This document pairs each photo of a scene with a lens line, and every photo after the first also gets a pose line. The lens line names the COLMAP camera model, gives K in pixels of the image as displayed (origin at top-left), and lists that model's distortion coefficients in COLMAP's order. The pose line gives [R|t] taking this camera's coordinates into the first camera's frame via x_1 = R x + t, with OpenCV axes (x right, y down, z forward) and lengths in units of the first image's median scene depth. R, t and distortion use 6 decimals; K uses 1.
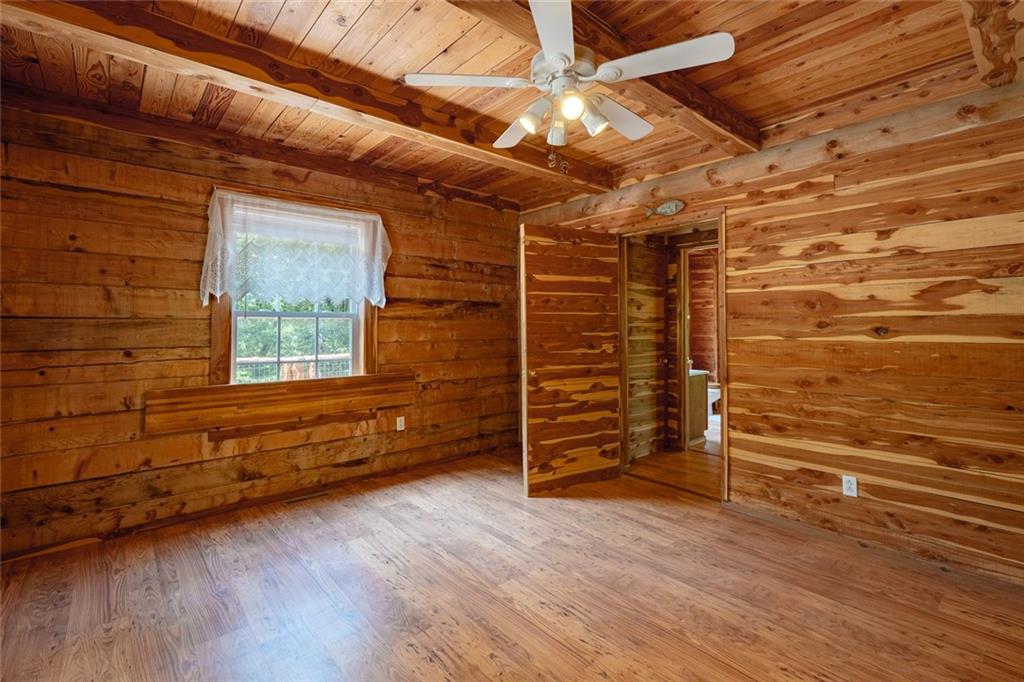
lens RADIAL K [[464.1, 0, 522.7], [0, 464.1, 315.3], [0, 0, 1]] dist [-0.001862, -0.000031]
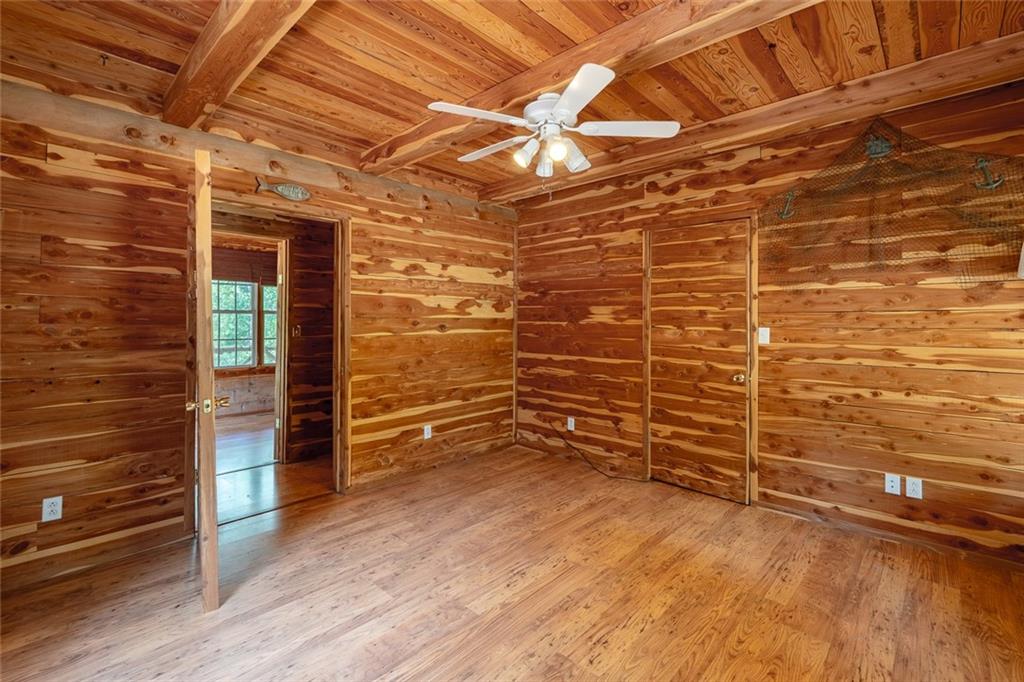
lens RADIAL K [[464.1, 0, 522.7], [0, 464.1, 315.3], [0, 0, 1]] dist [-0.001862, -0.000031]
pose [[-0.104693, 0.015274, 0.994387, -0.815886], [-0.022841, 0.999581, -0.017759, 0.014420], [-0.994242, -0.024572, -0.104301, 0.866231]]
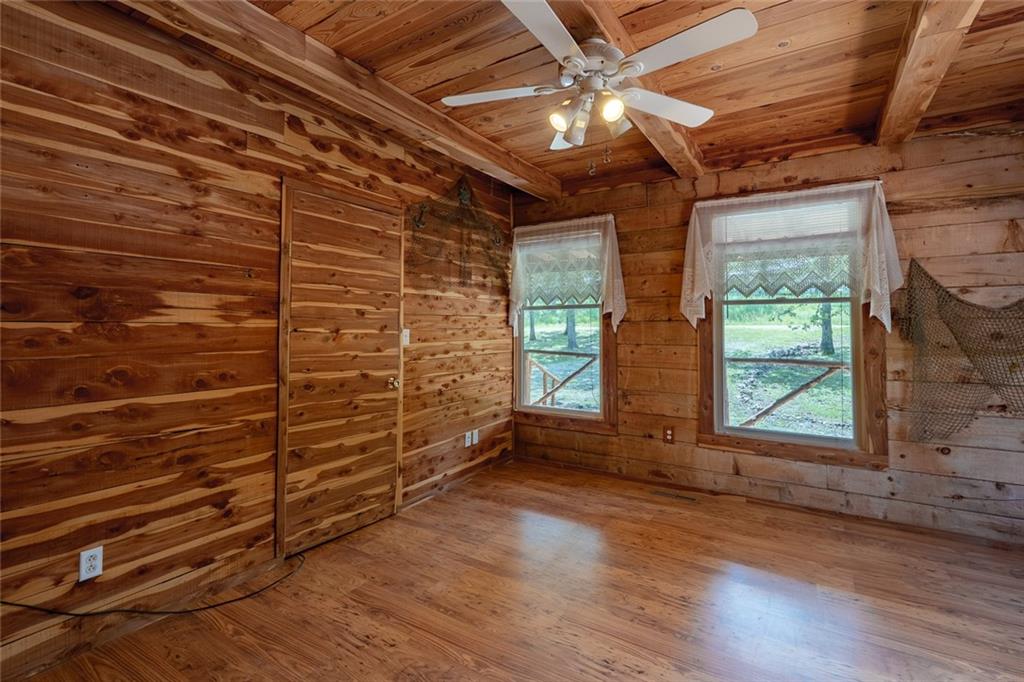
lens RADIAL K [[464.1, 0, 522.7], [0, 464.1, 315.3], [0, 0, 1]] dist [-0.001862, -0.000031]
pose [[-0.958269, -0.005678, -0.285811, 0.374878], [0.006314, 0.999138, -0.041018, 0.026388], [0.285797, -0.041111, -0.957408, 1.377118]]
